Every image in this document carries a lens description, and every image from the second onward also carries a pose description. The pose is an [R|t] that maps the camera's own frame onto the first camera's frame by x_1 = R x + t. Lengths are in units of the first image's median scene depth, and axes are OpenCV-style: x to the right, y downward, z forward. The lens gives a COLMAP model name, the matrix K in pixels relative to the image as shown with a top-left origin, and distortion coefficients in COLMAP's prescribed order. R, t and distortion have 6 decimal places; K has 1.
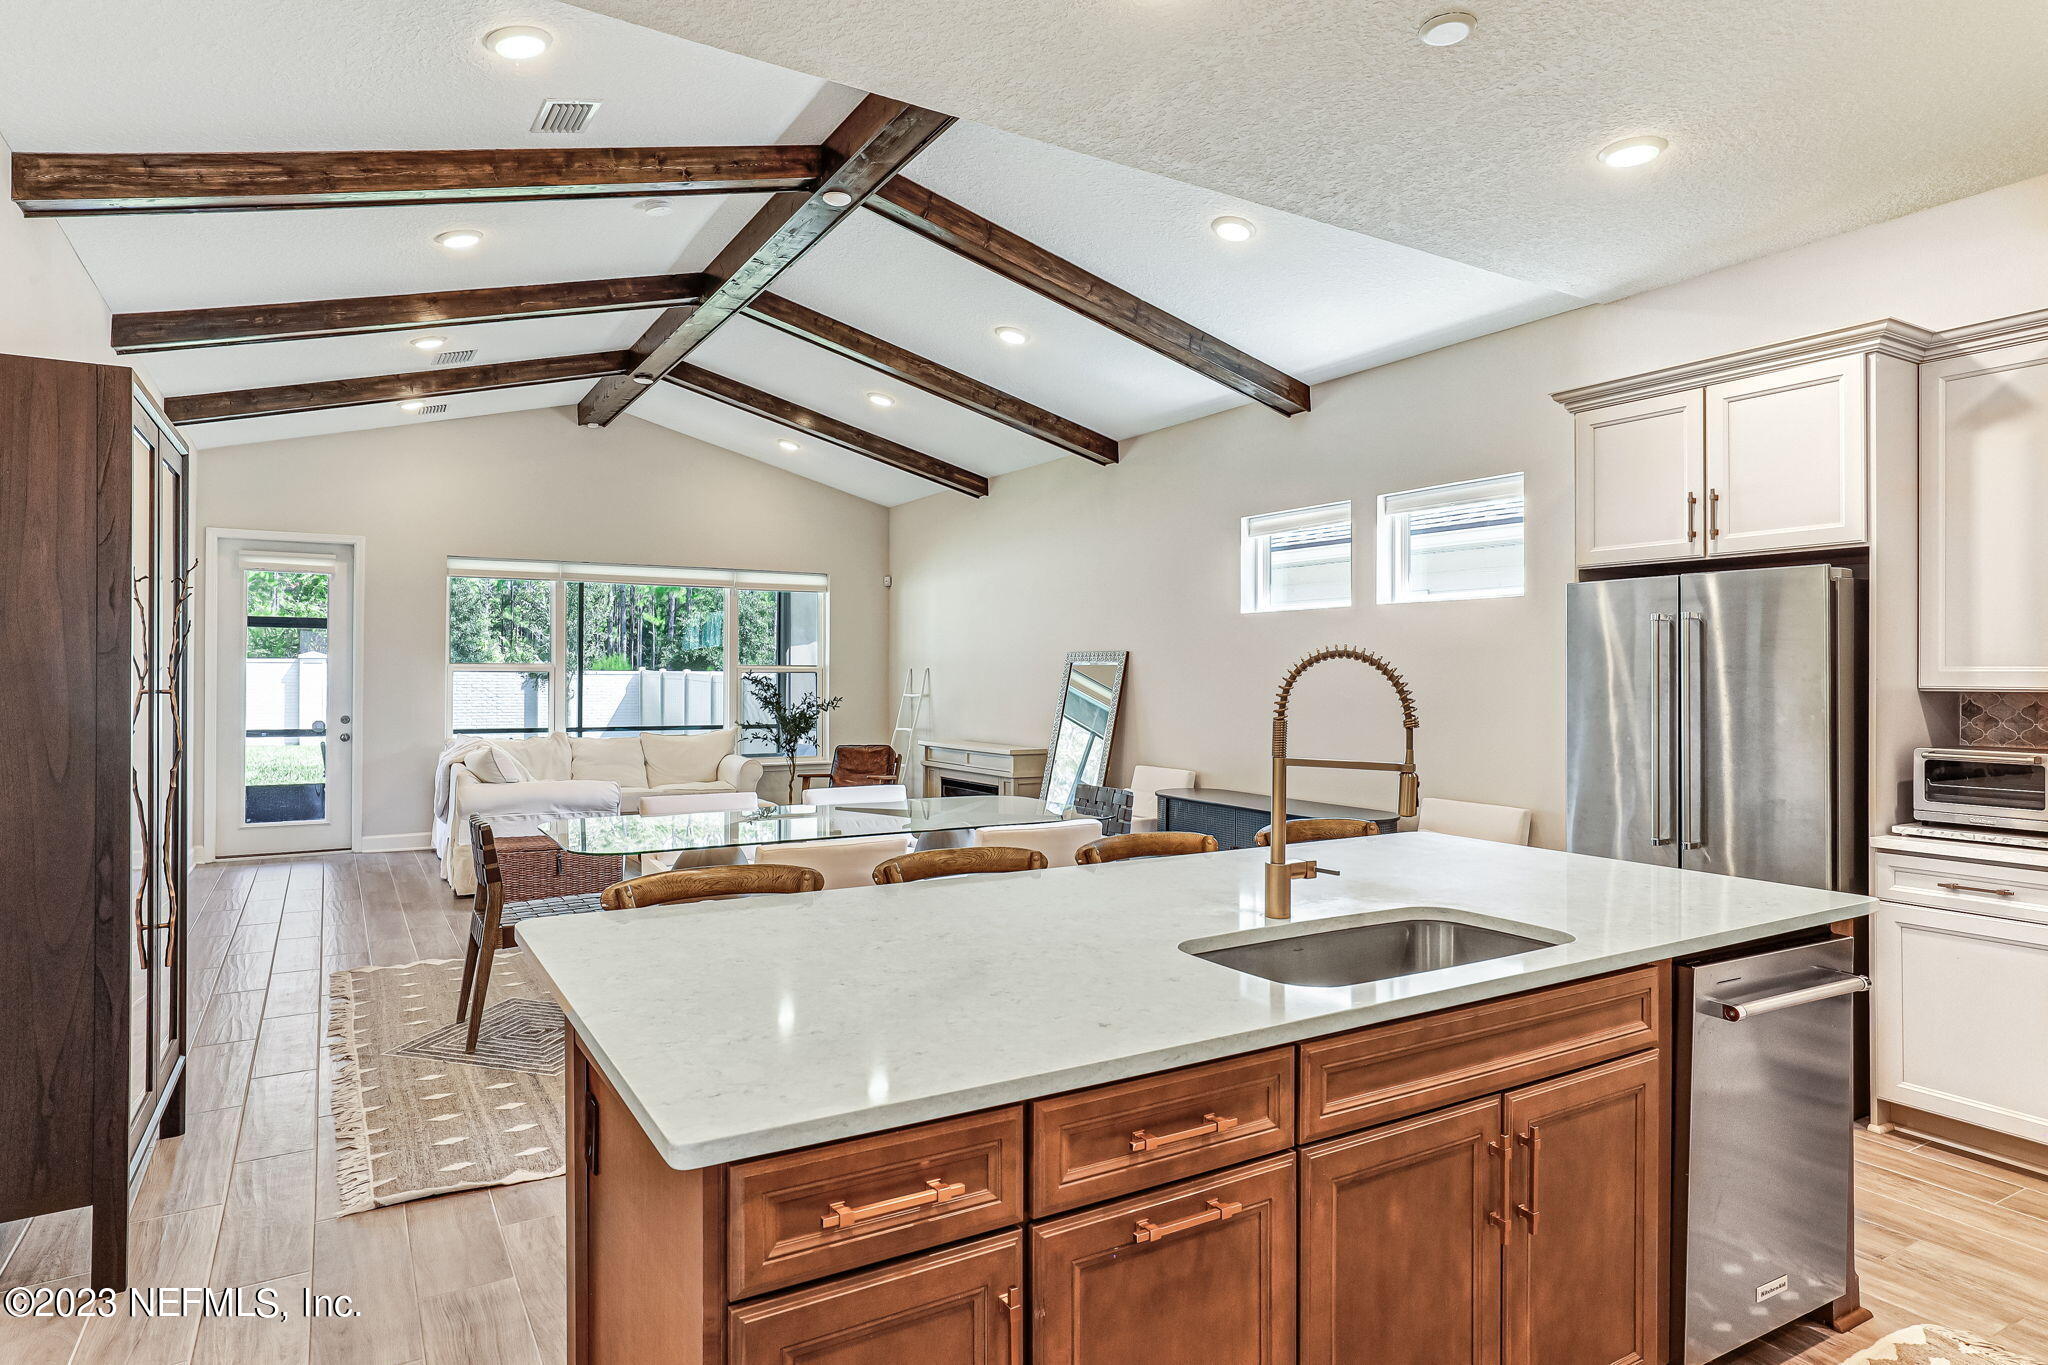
lens RADIAL K [[1171.4, 0, 1031.6], [0, 1171.4, 677.0], [0, 0, 1]] dist [-0.024218, 0.027206]
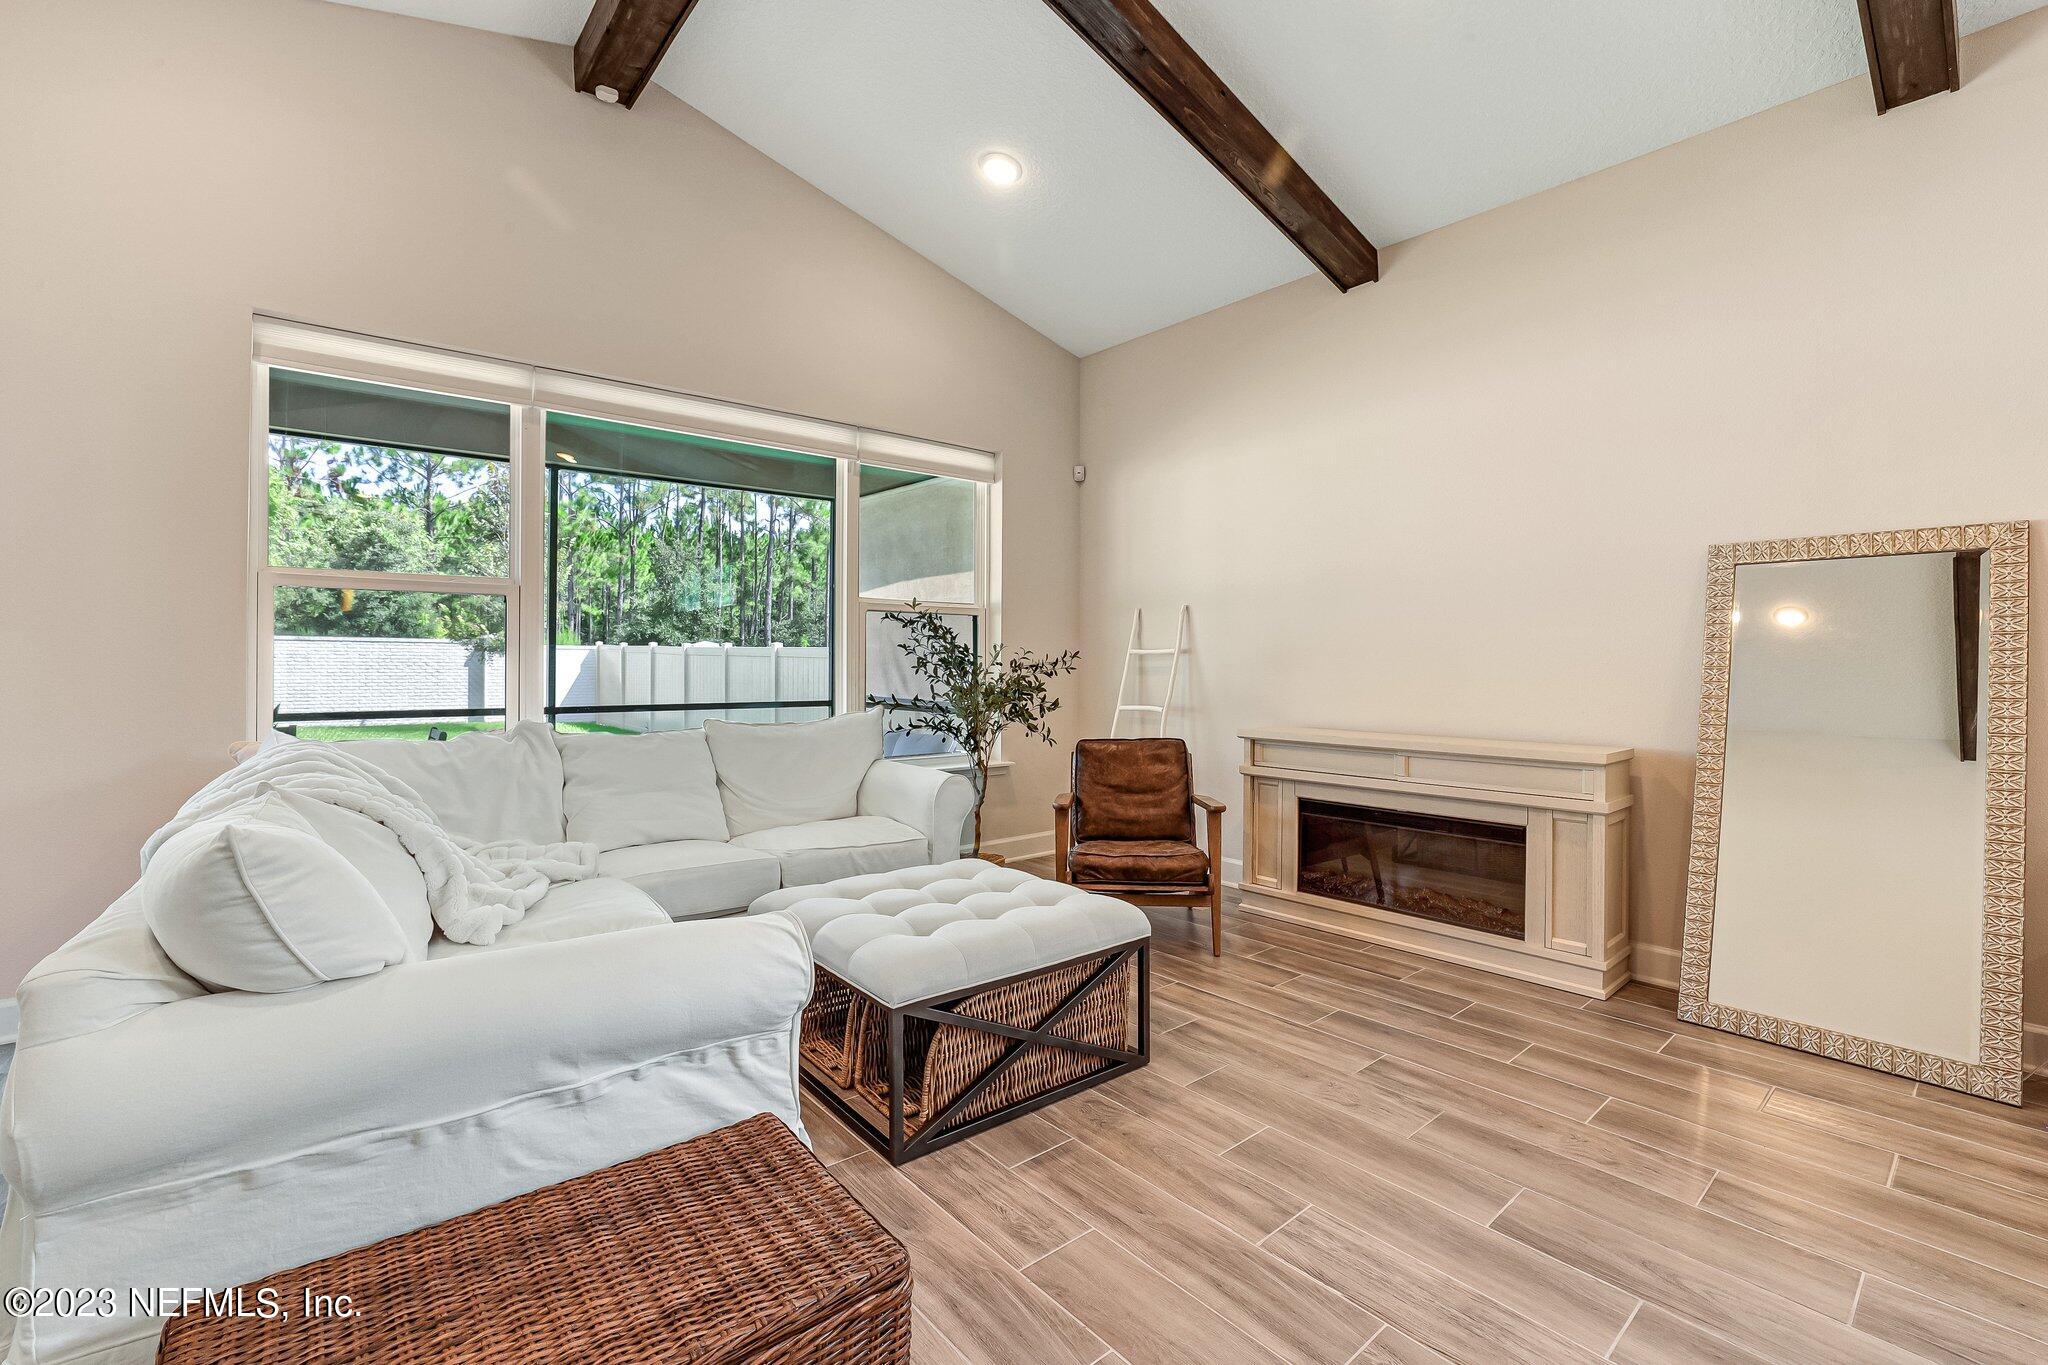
lens RADIAL K [[878.7, 0, 1034.7], [0, 878.7, 667.4], [0, 0, 1]] dist [-0.036123, 0.010247]
pose [[0.986498, -0.000147, 0.163770, -0.469990], [-0.000740, 0.999985, 0.005356, 0.042688], [-0.163769, -0.005405, 0.986484, 1.117041]]
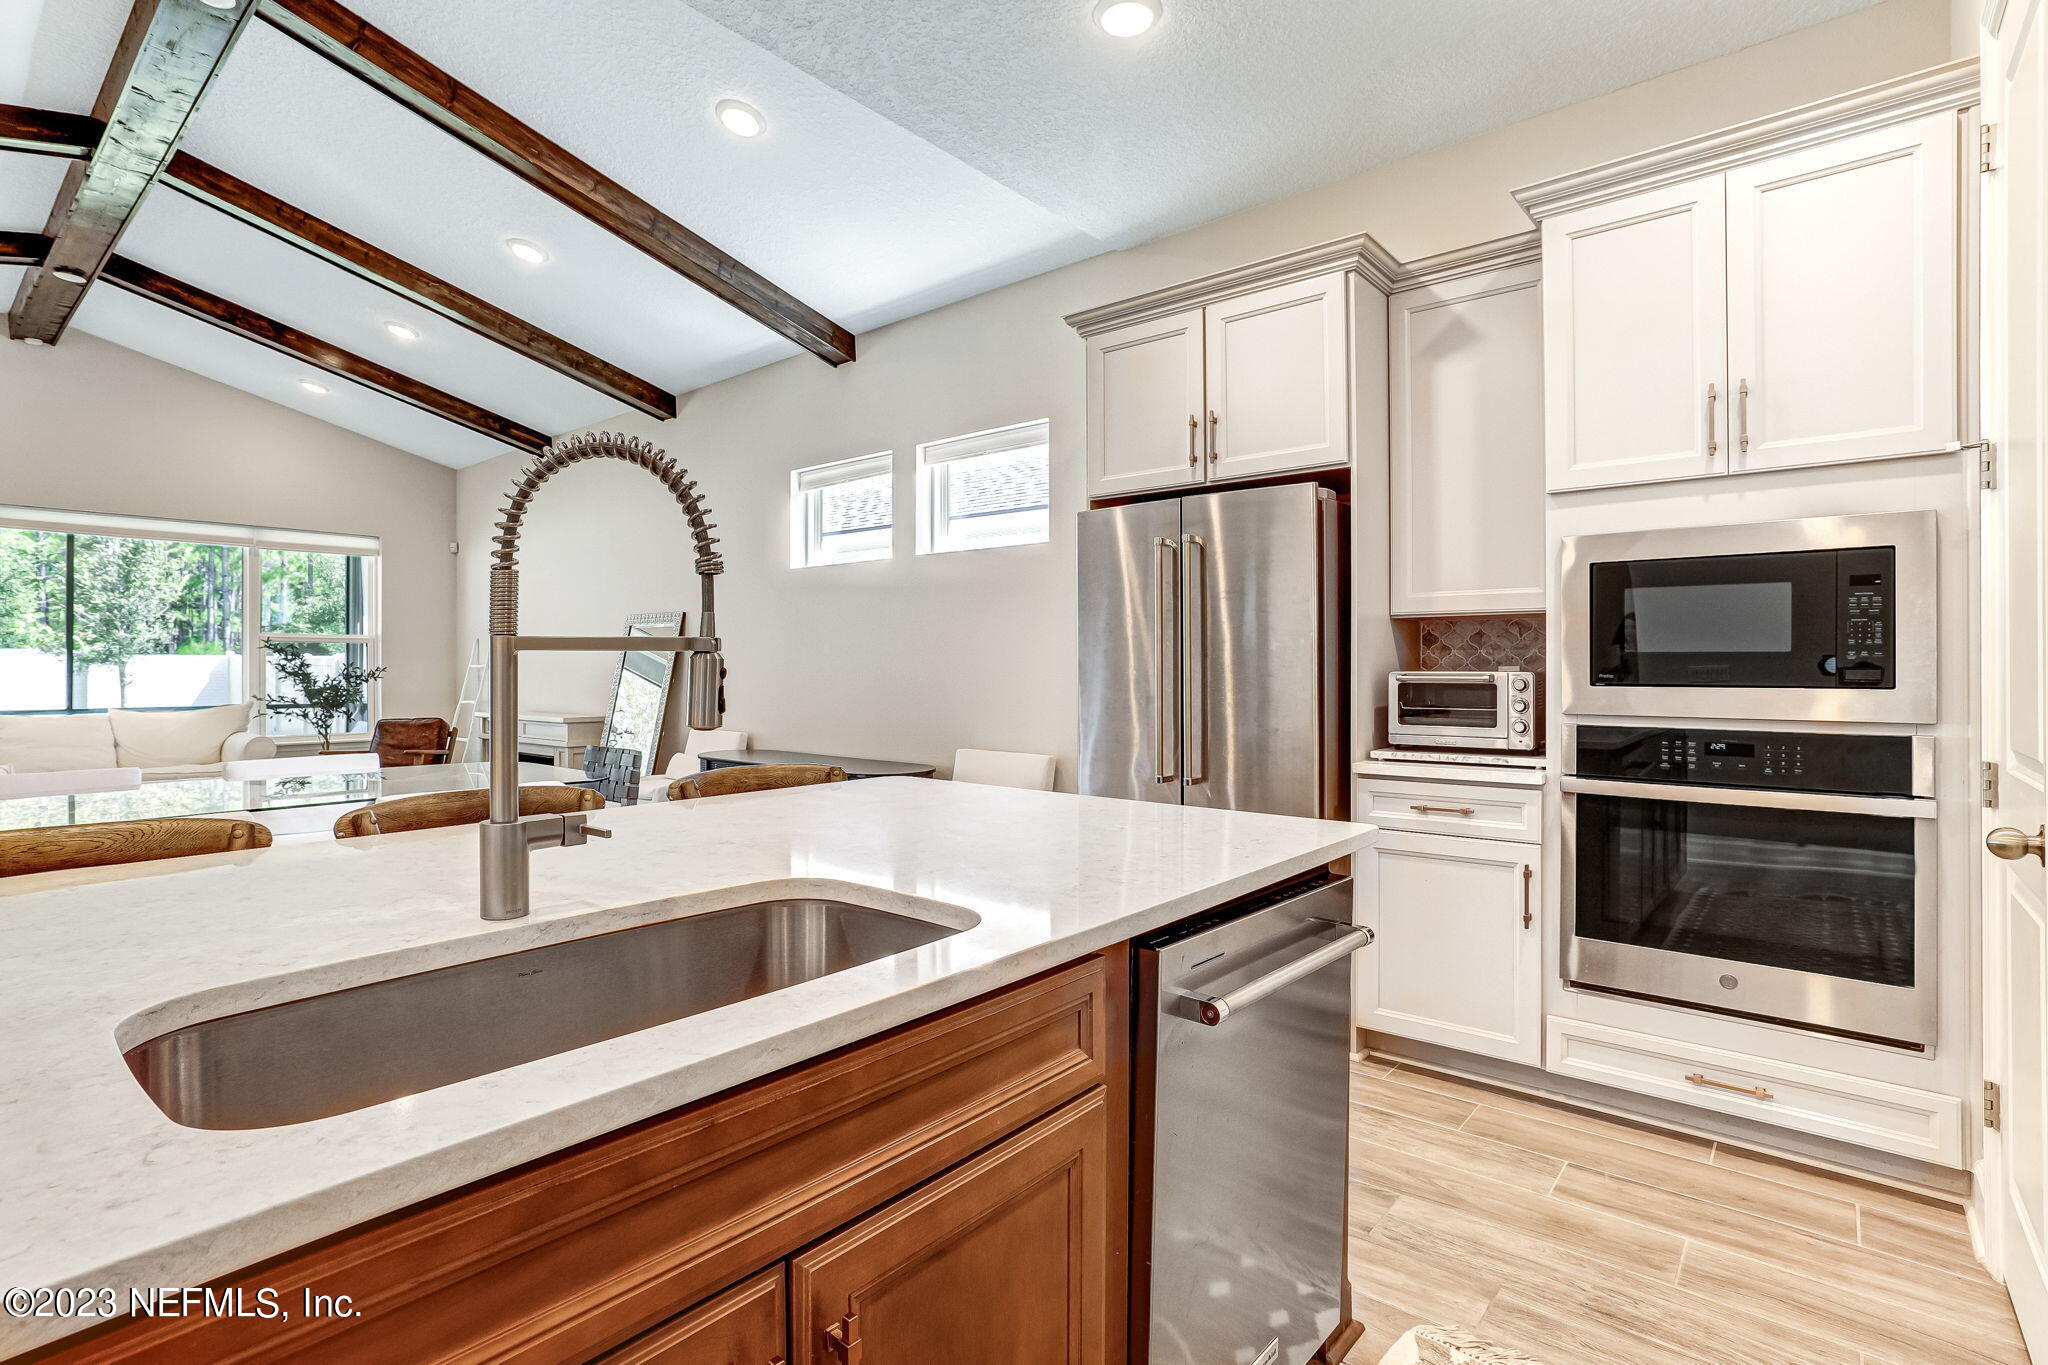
lens RADIAL K [[992.1, 0, 1033.4], [0, 992.1, 679.1], [0, 0, 1]] dist [-0.053697, 0.029242]
pose [[0.944880, -0.007908, 0.327322, 0.128085], [0.004160, 0.999918, 0.012149, 0.036437], [-0.327391, -0.010118, 0.944835, 0.200031]]
